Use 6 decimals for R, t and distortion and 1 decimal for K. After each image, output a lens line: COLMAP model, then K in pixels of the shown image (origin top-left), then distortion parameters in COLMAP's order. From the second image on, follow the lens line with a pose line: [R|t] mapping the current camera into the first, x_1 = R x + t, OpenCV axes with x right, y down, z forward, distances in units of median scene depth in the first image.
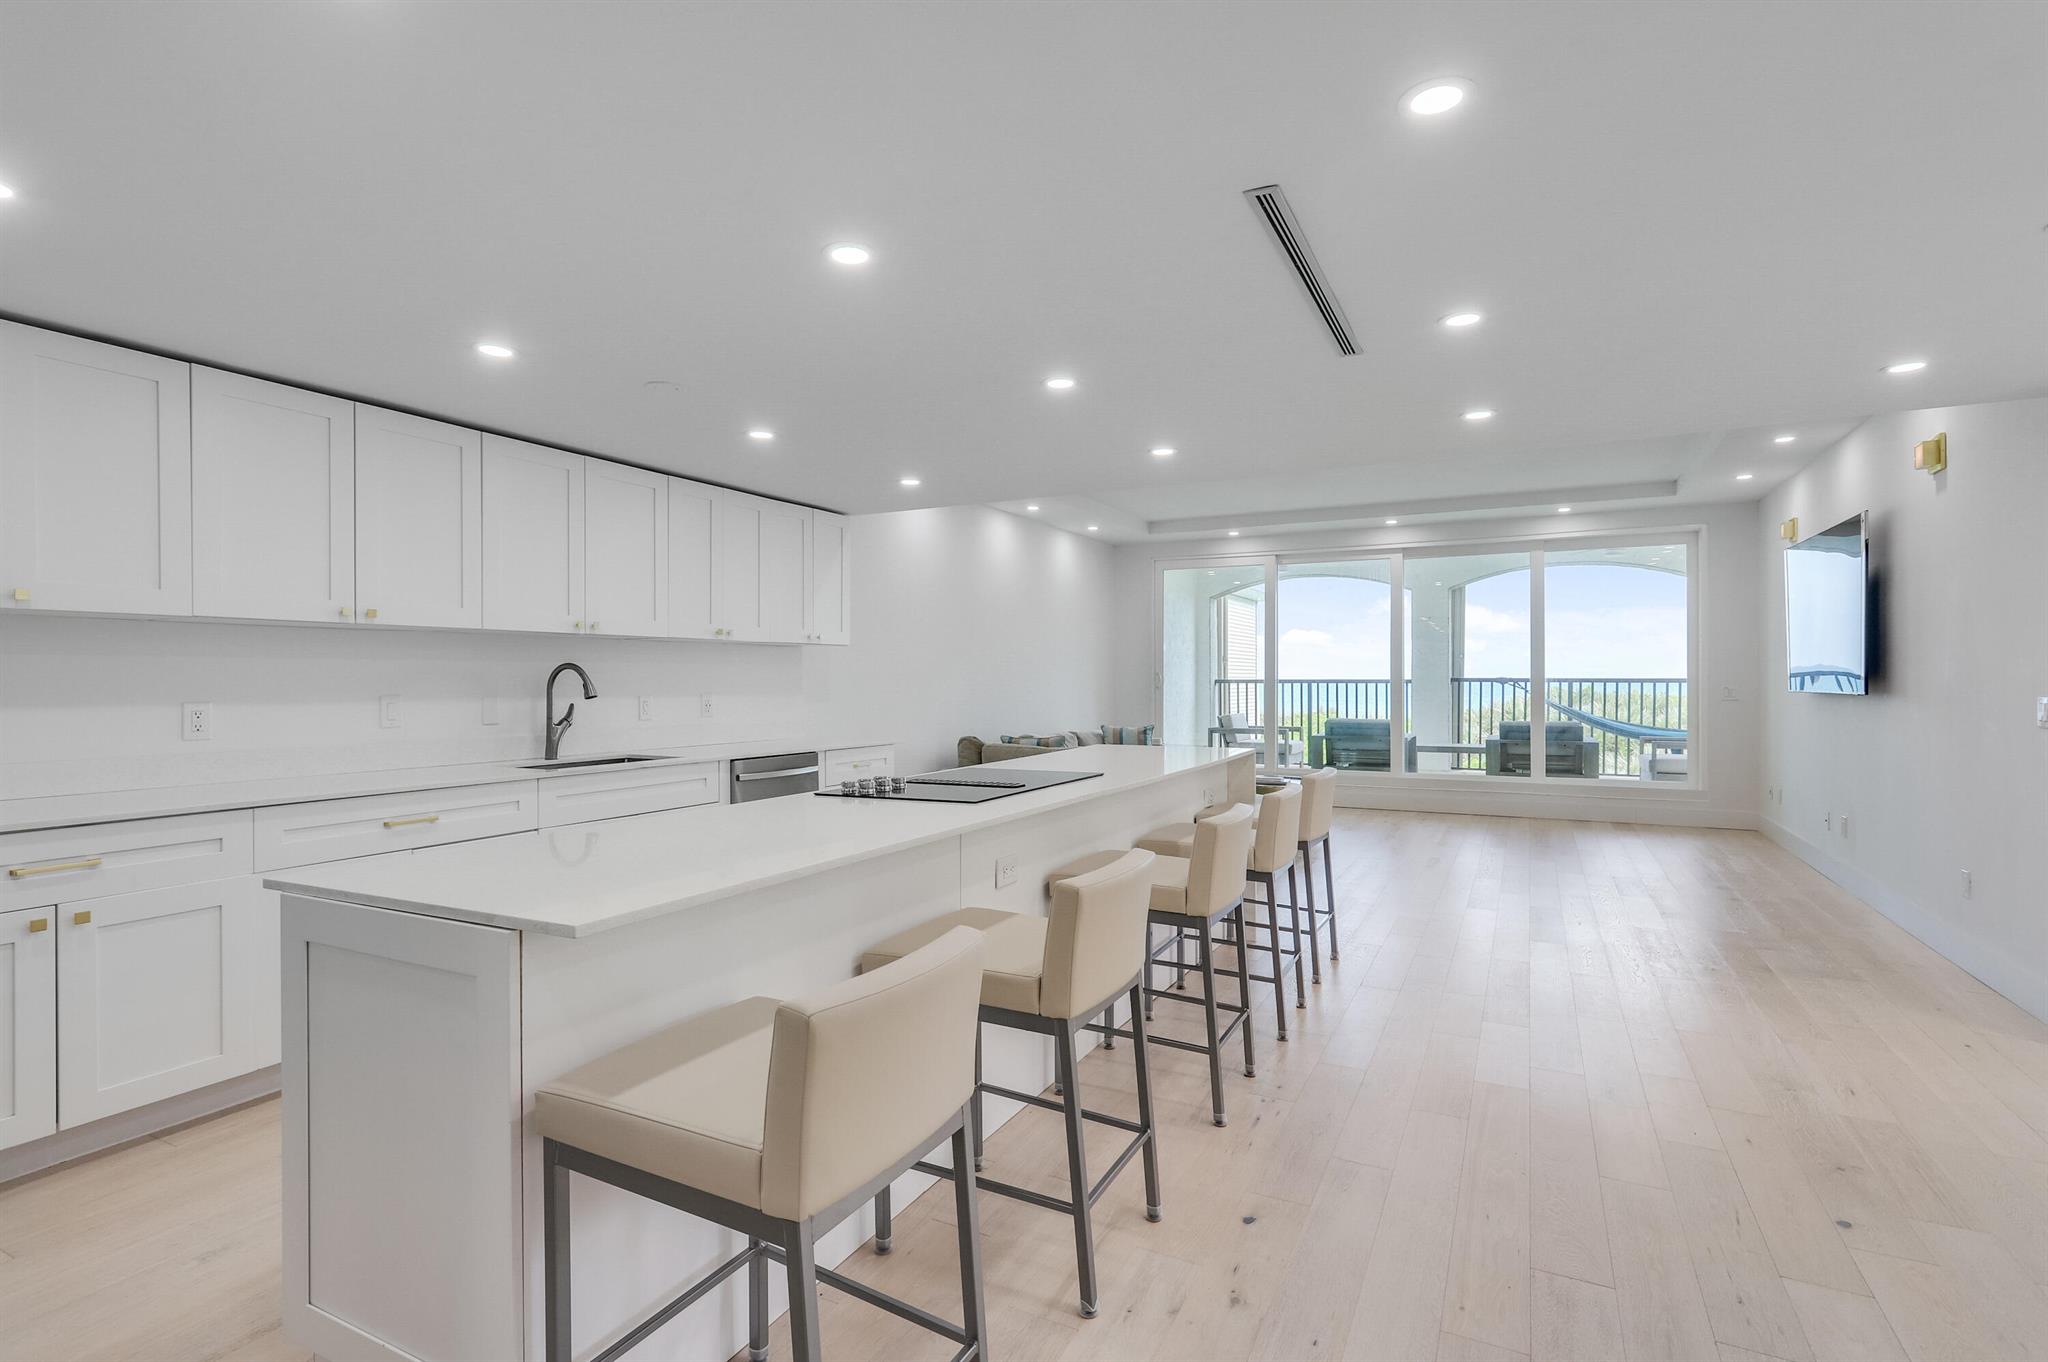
lens RADIAL K [[986.4, 0, 1024.0], [0, 986.4, 681.0], [0, 0, 1]] dist [-0.000085, -0.000191]
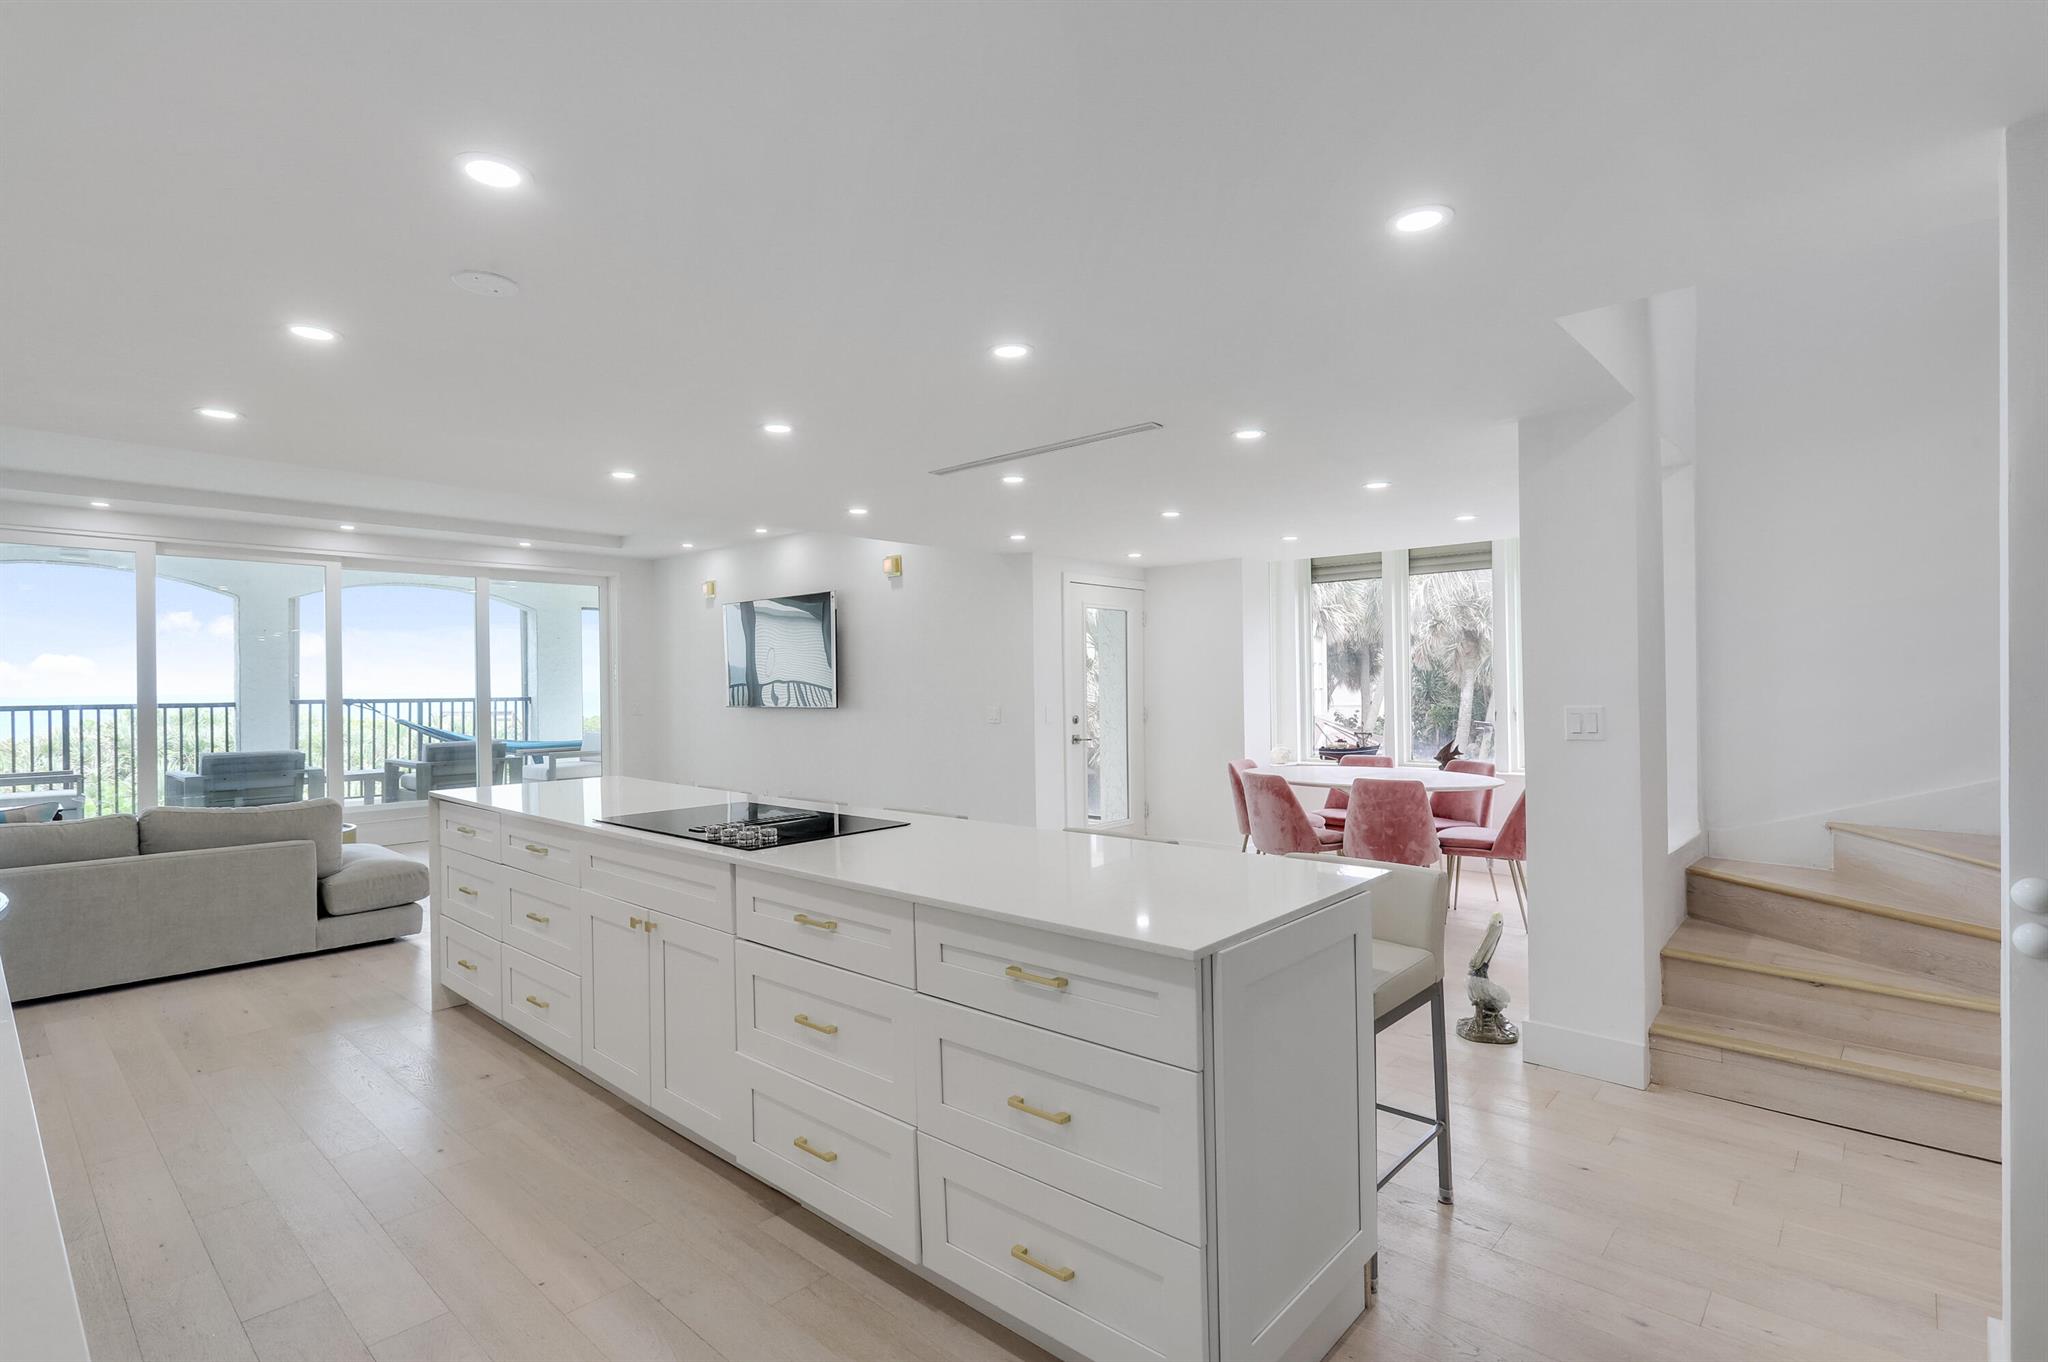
lens RADIAL K [[986.4, 0, 1024.0], [0, 986.4, 681.0], [0, 0, 1]] dist [-0.000085, -0.000191]
pose [[0.259920, 0.008041, 0.965597, -0.350437], [0.016332, 0.999786, -0.012722, 0.002135], [-0.965492, 0.019077, 0.259733, 0.166320]]
